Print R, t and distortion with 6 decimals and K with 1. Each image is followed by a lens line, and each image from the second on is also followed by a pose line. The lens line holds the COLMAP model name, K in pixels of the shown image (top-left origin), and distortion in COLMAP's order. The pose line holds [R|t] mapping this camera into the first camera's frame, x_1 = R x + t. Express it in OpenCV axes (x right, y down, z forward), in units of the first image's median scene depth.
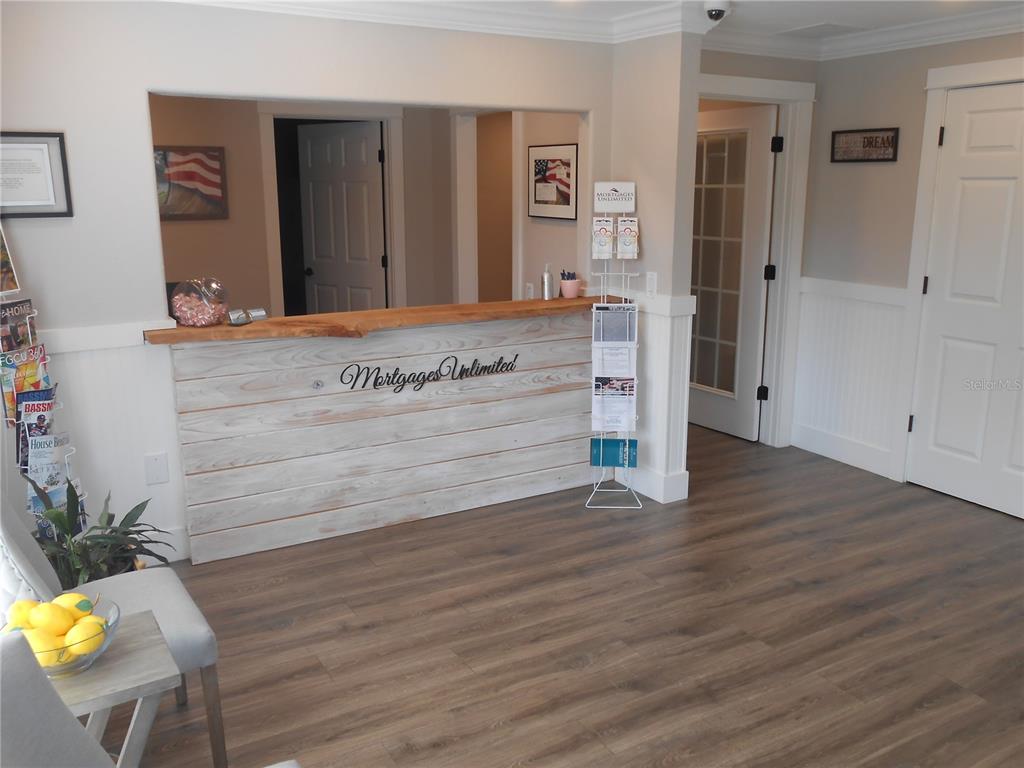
lens RADIAL K [[880.0, 0, 515.6], [0, 880.0, 387.8], [0, 0, 1]] dist [-0.006160, -0.001179]
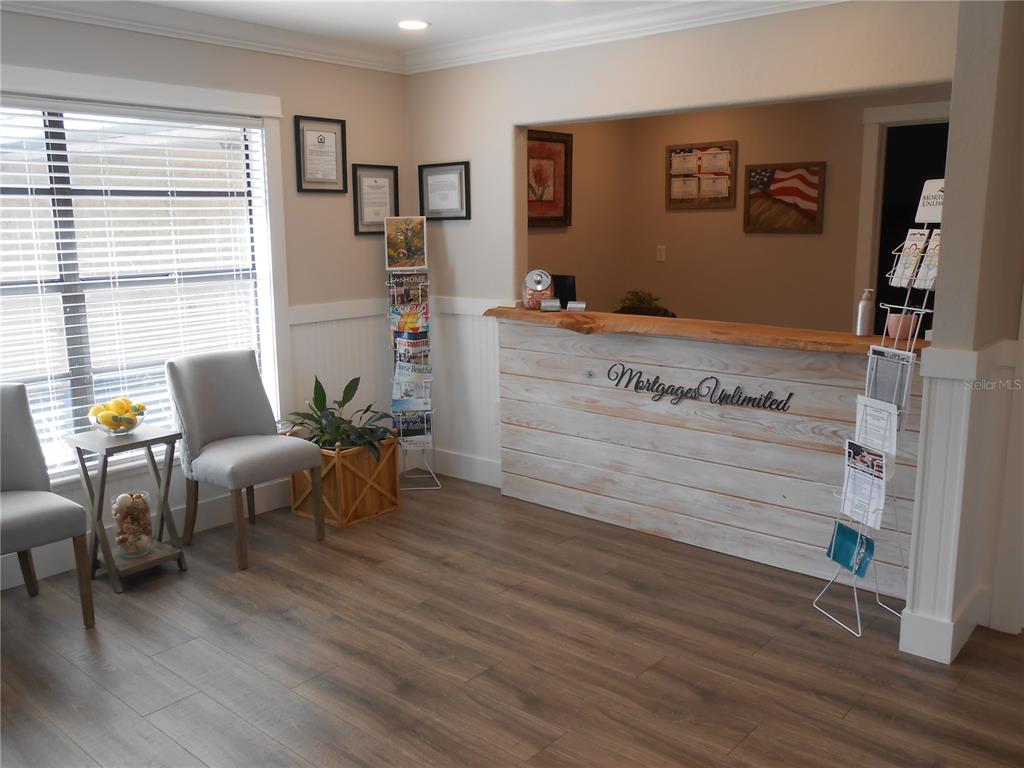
lens RADIAL K [[880.0, 0, 514.8], [0, 880.0, 382.3], [0, 0, 1]] dist [-0.006160, -0.001179]
pose [[0.326979, 0.171364, -0.929365, 0.740372], [-0.207048, 0.972519, 0.106475, -0.088772], [0.922072, 0.157609, 0.353474, 0.507687]]
